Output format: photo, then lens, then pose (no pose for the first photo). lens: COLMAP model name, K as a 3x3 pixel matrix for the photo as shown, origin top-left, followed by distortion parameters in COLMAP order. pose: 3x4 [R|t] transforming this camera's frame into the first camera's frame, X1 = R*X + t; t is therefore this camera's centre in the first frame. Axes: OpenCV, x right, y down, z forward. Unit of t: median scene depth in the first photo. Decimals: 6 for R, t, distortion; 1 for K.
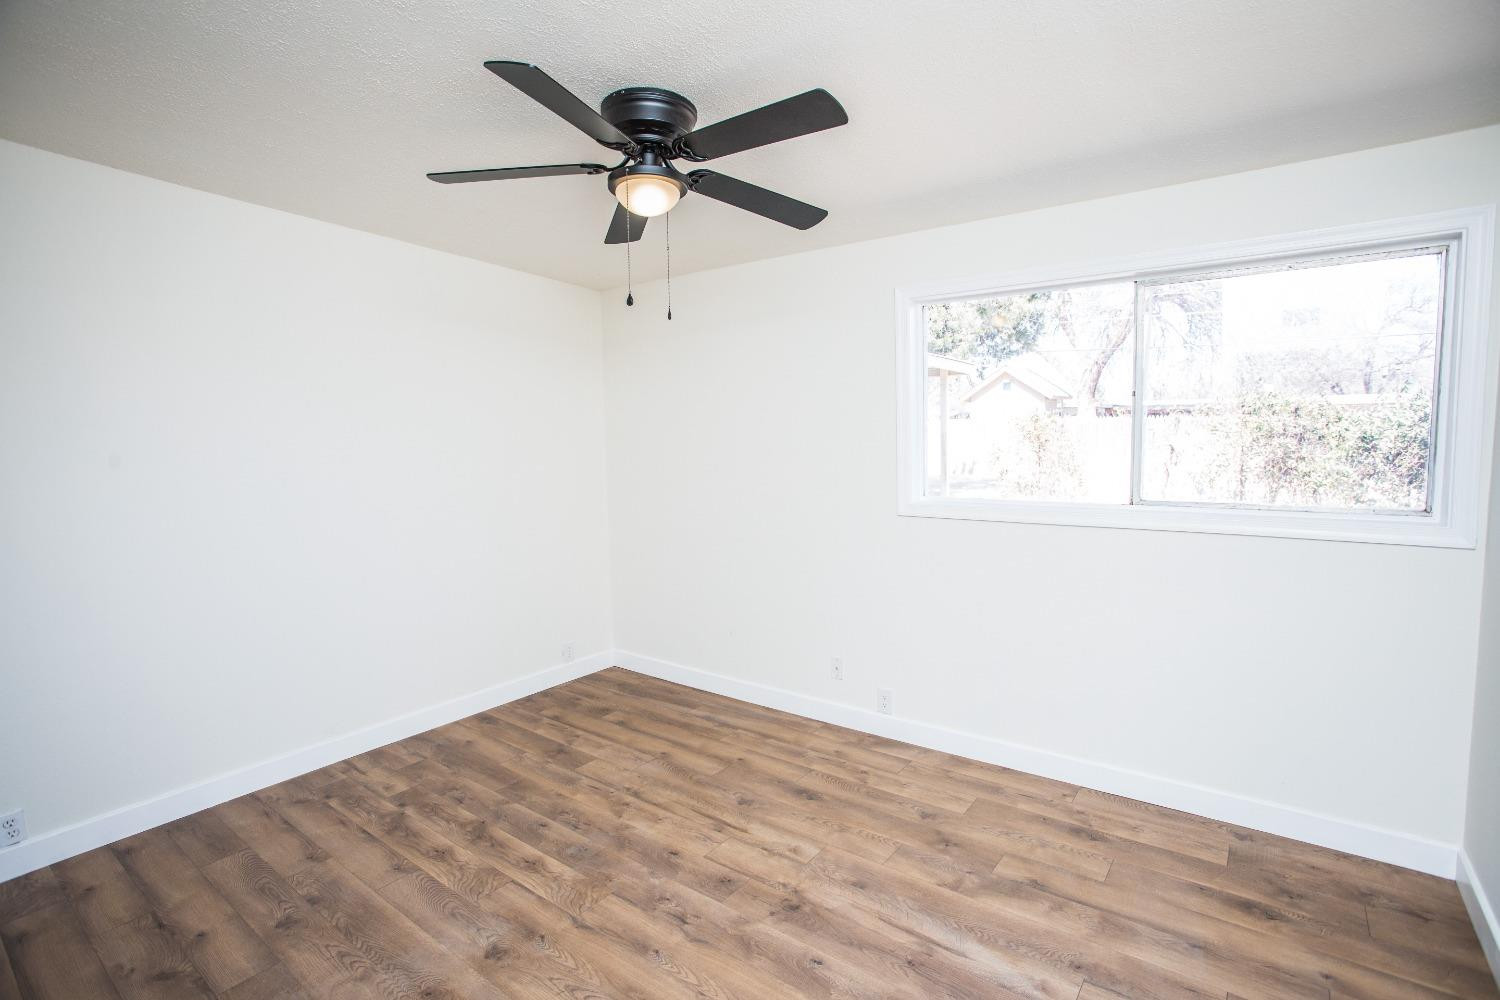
lens RADIAL K [[727.4, 0, 764.6], [0, 727.4, 491.8], [0, 0, 1]] dist [-0.058499, 0.016893]
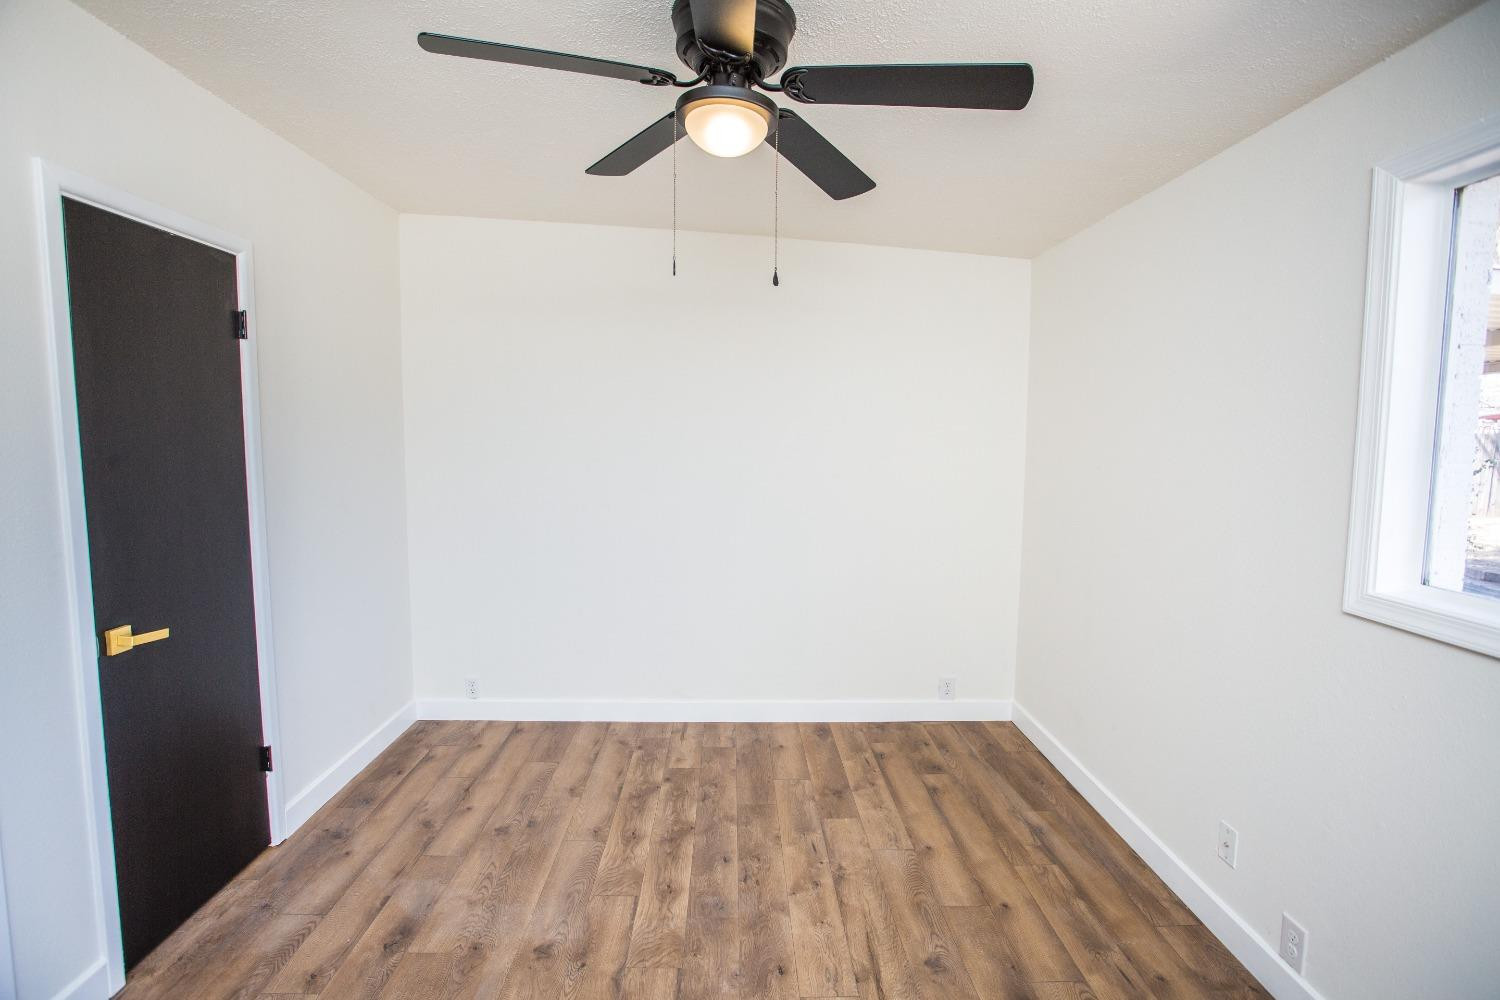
lens RADIAL K [[727.4, 0, 744.1], [0, 727.4, 487.9], [0, 0, 1]] dist [-0.058499, 0.016893]
pose [[0.602545, 0.081169, -0.793946, 0.348840], [-0.085427, 0.995659, 0.036959, -0.038301], [0.793499, 0.045555, 0.606864, 0.389143]]
